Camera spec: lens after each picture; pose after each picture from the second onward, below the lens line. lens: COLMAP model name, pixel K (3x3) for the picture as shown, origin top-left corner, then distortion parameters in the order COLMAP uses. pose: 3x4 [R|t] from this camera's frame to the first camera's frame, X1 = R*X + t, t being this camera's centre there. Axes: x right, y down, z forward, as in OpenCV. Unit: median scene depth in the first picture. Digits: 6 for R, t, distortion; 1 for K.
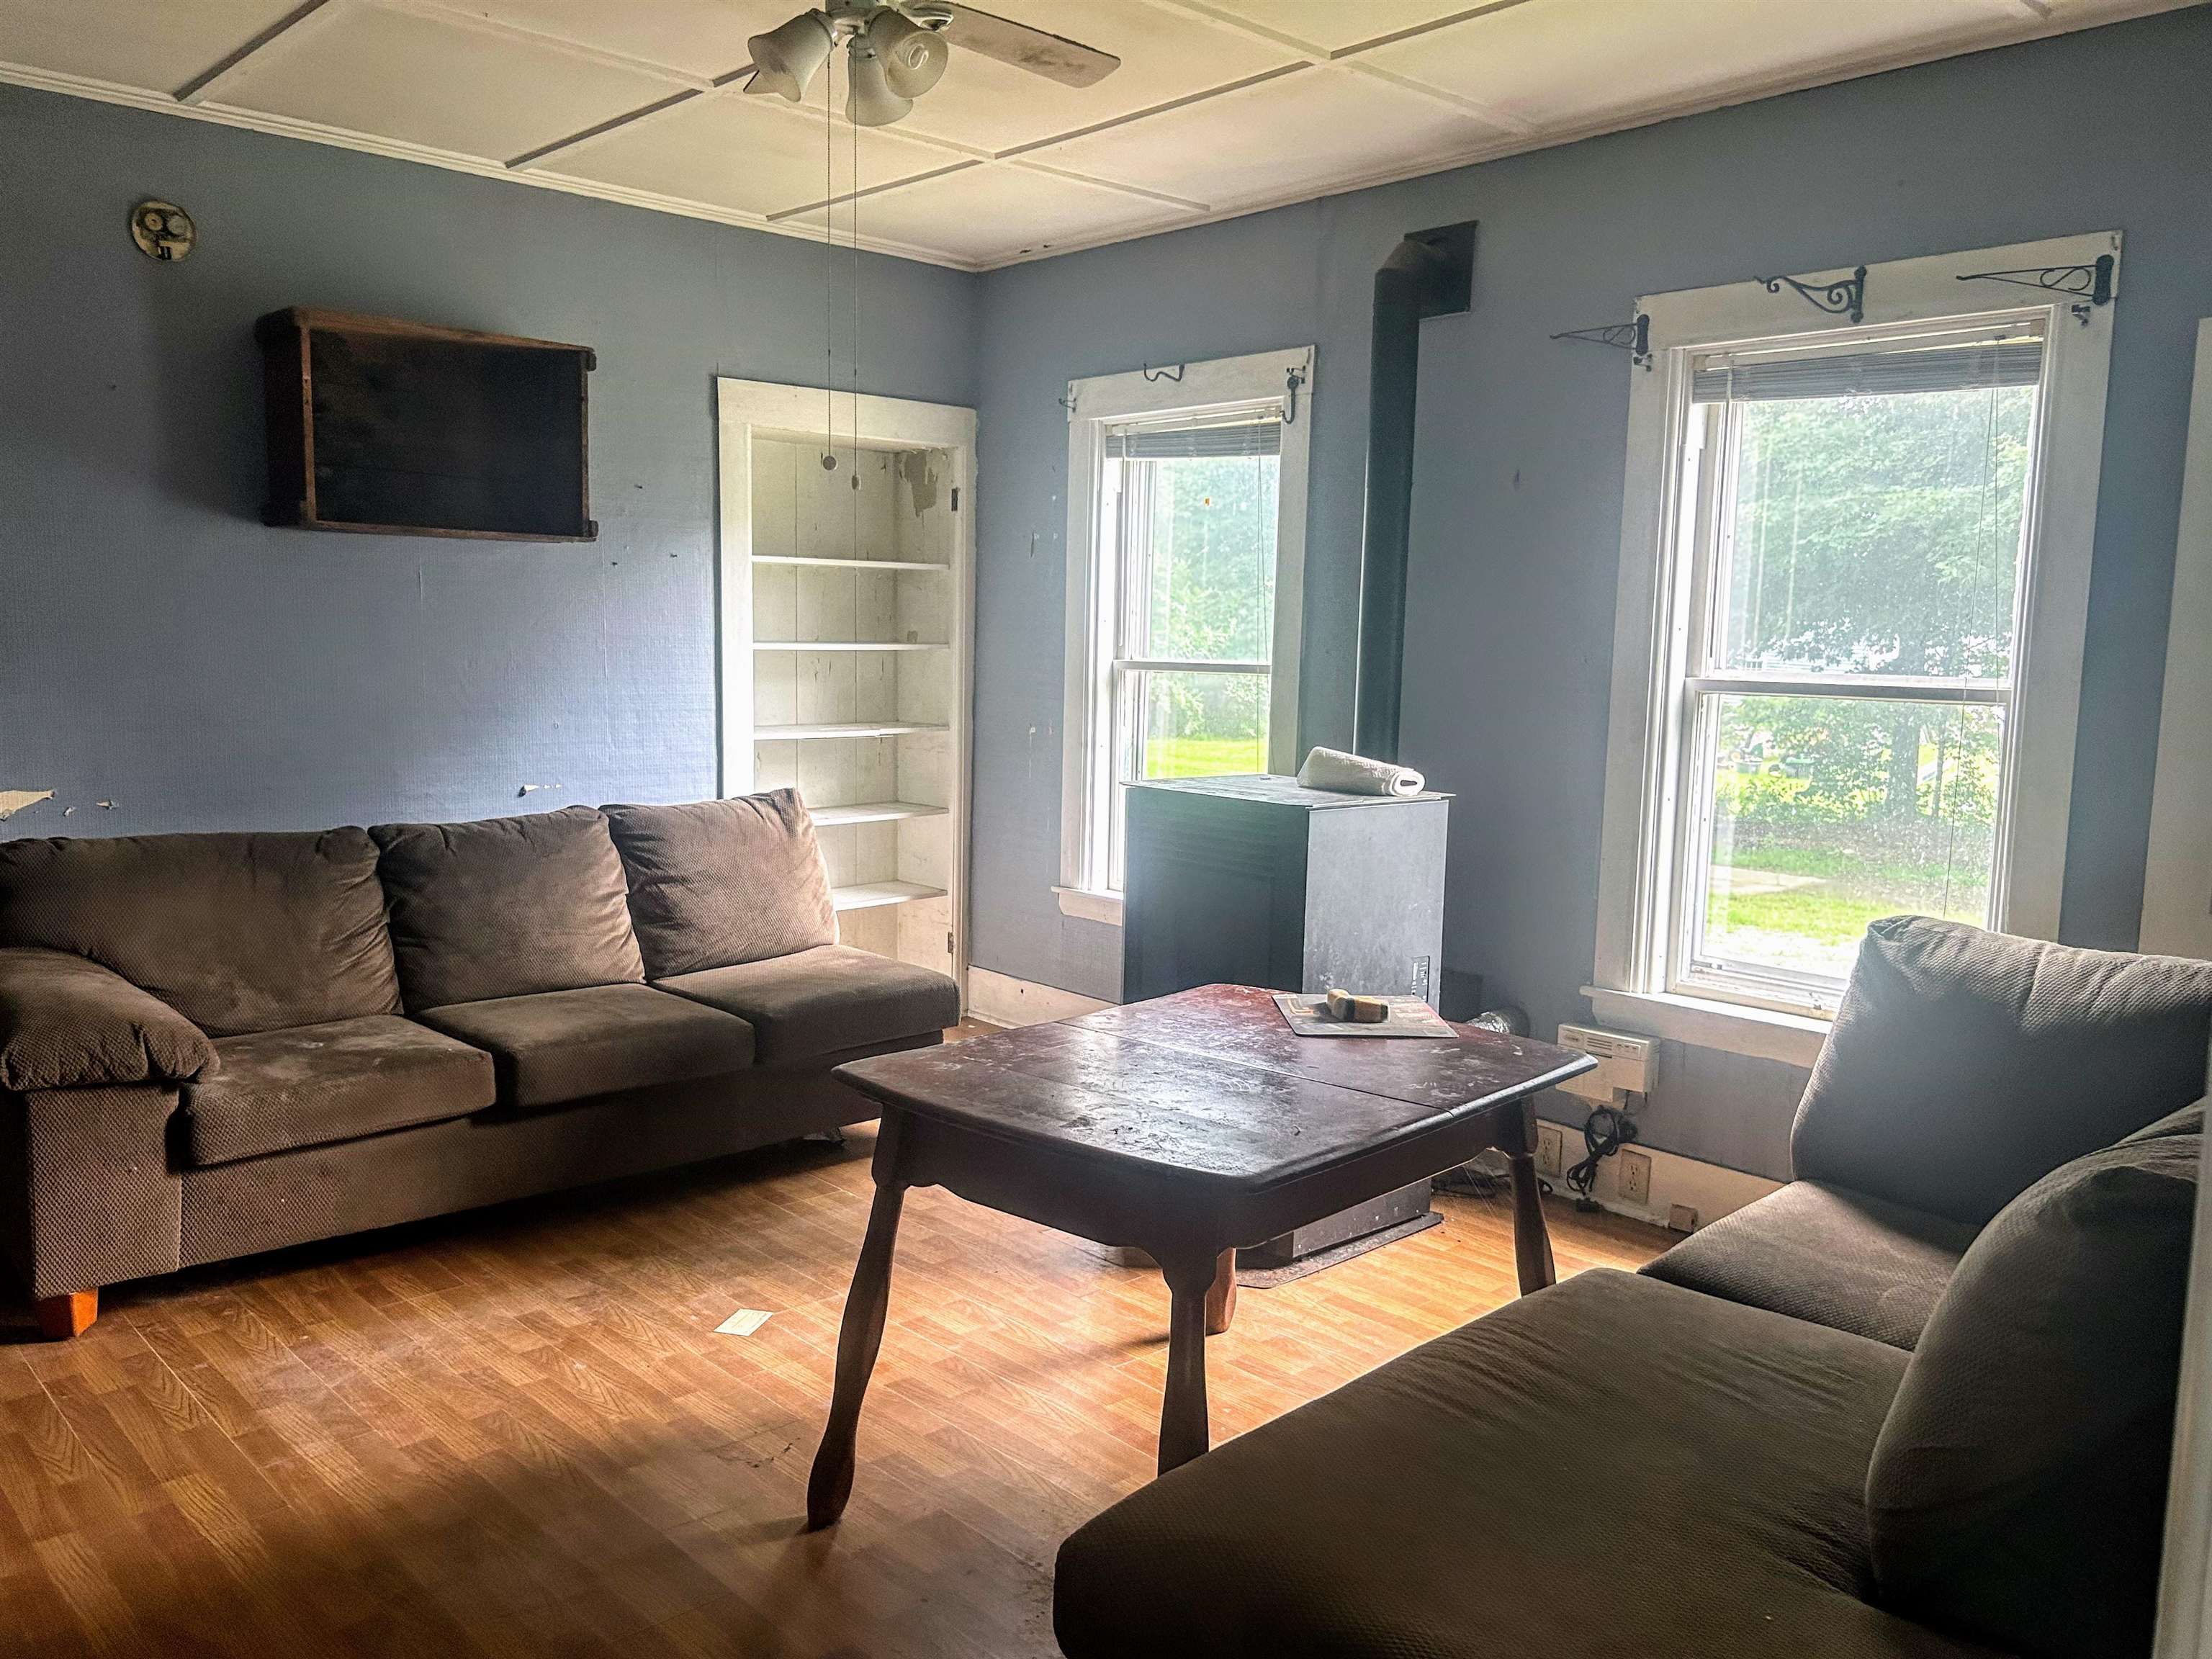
lens RADIAL K [[1697.7, 0, 1099.6], [0, 1697.7, 829.7], [0, 0, 1]] dist [0.026919, -0.005822]
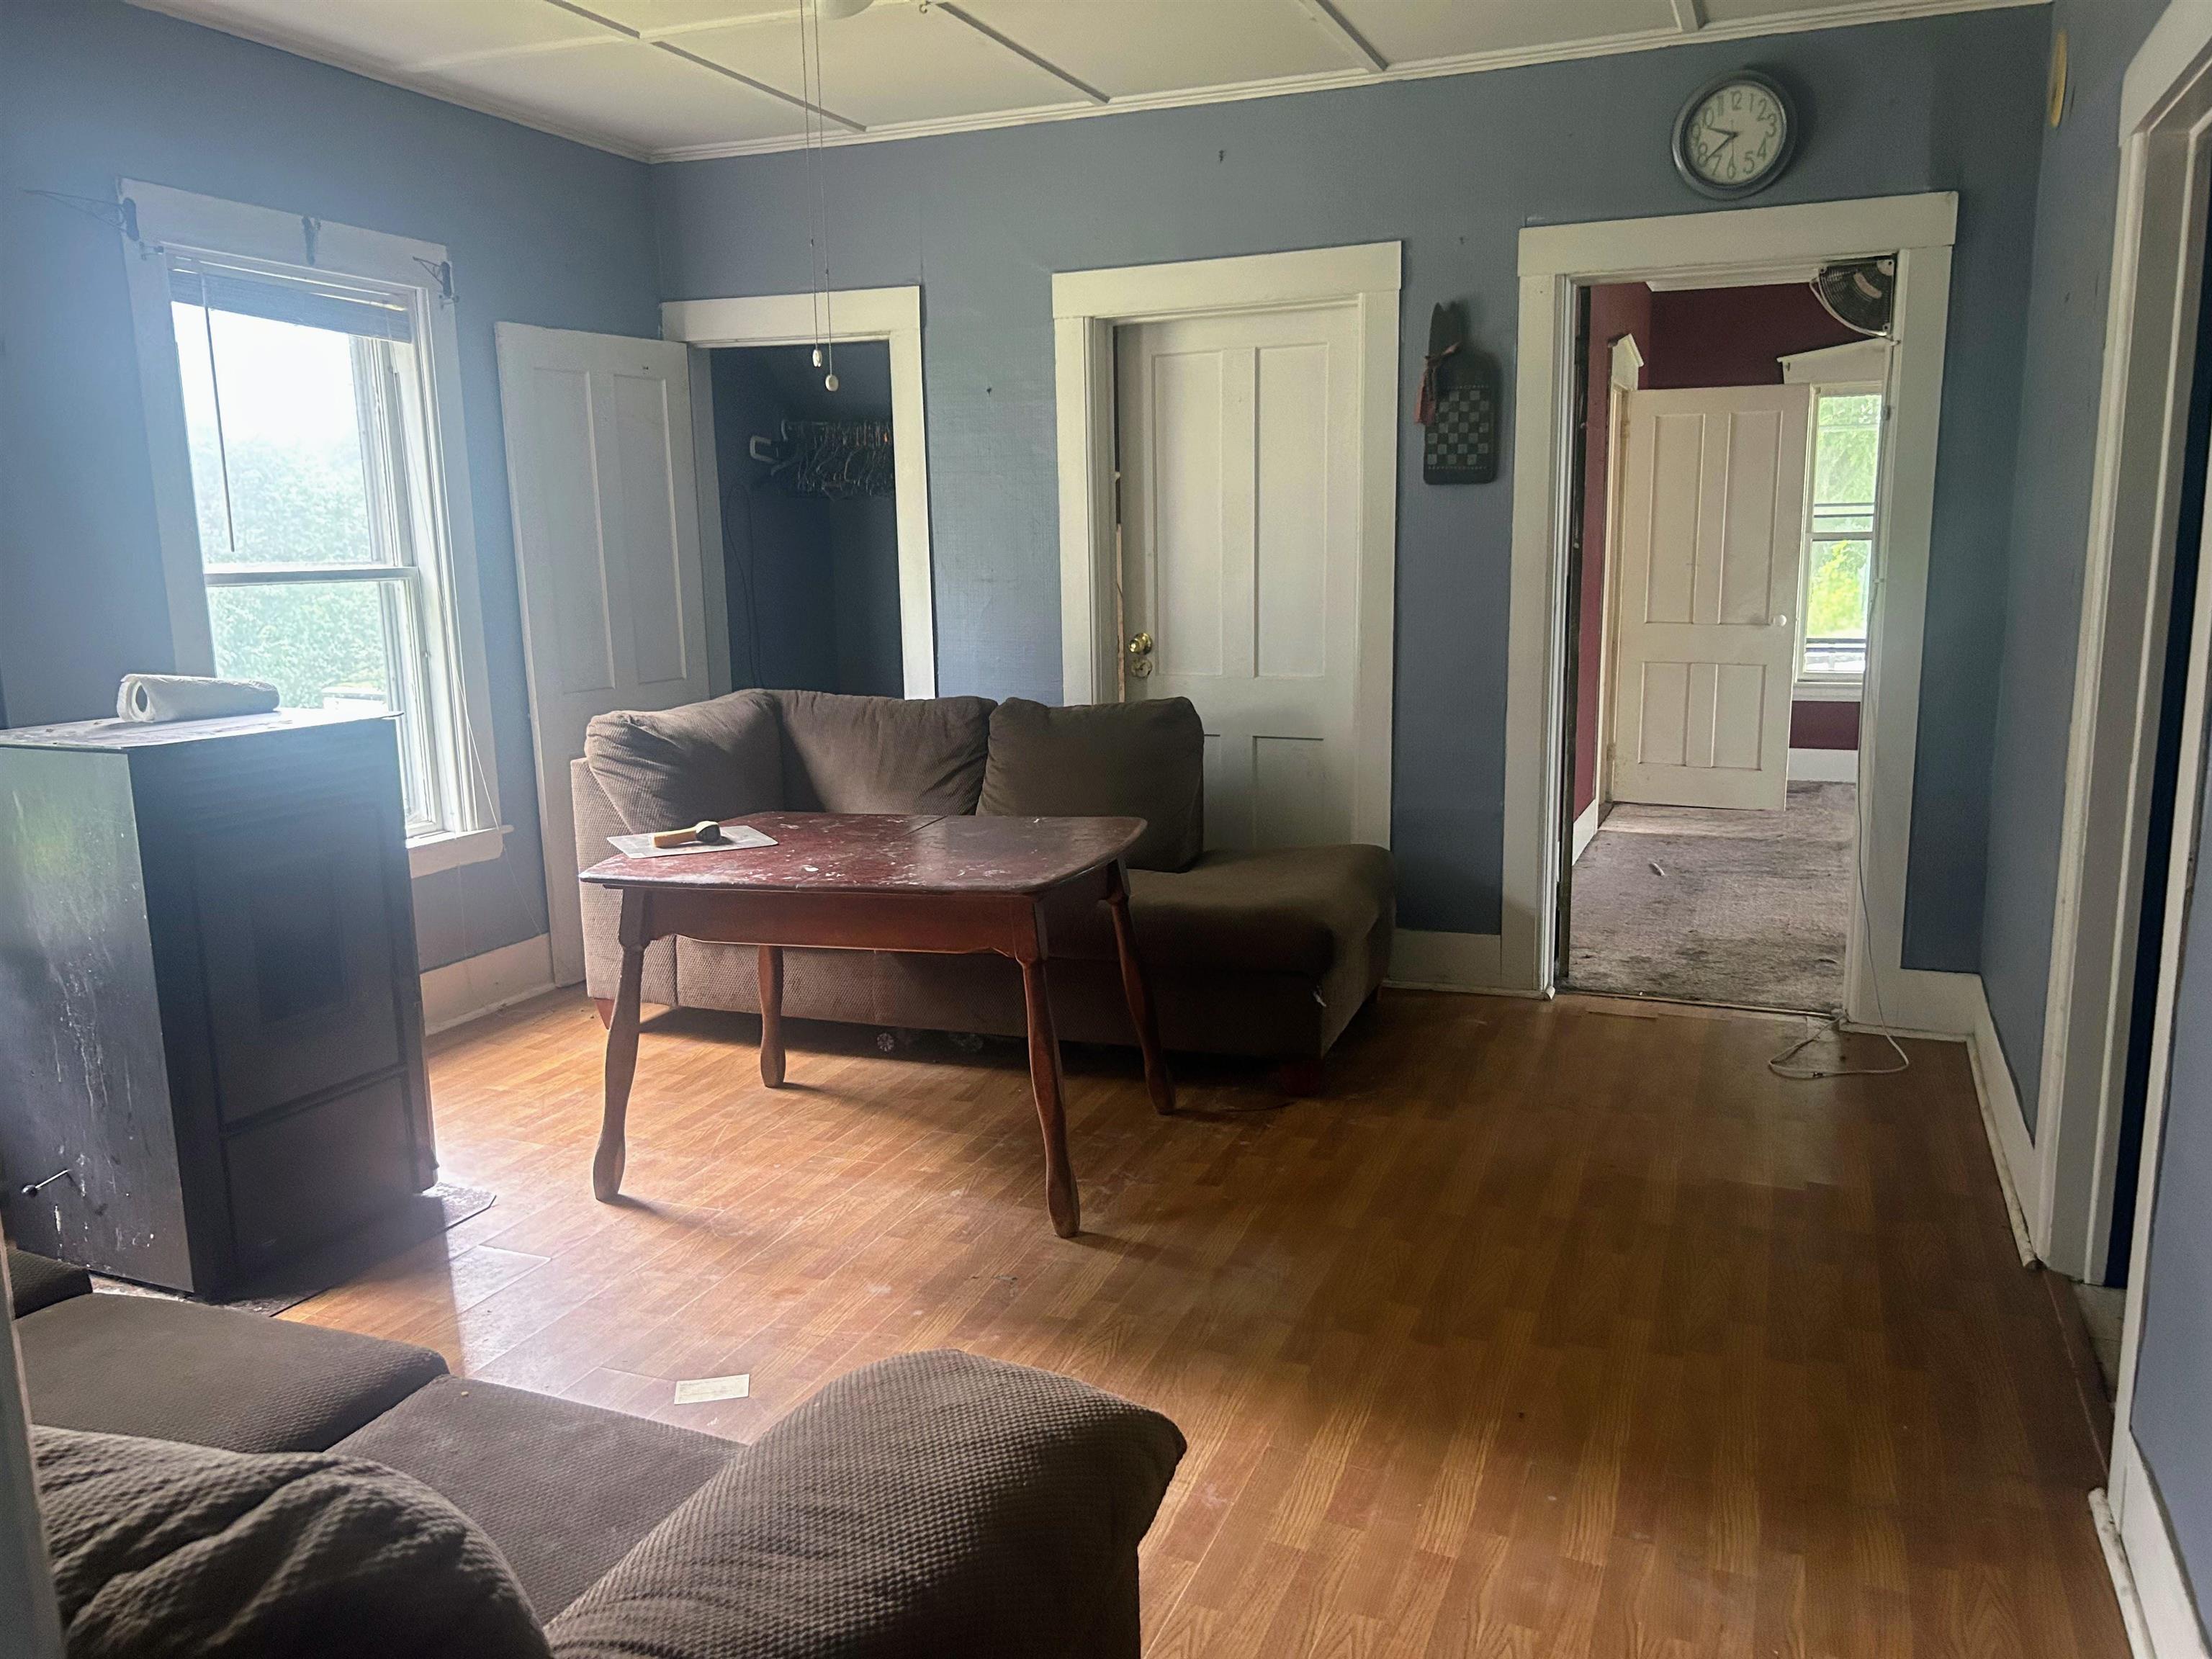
lens RADIAL K [[1697.7, 0, 1103.5], [0, 1697.7, 831.7], [0, 0, 1]] dist [0.026919, -0.005822]
pose [[-0.427049, -0.173869, 0.887355, -1.031567], [0.115568, 0.962796, 0.244270, -0.157071], [-0.896813, 0.206865, -0.391068, 1.165078]]
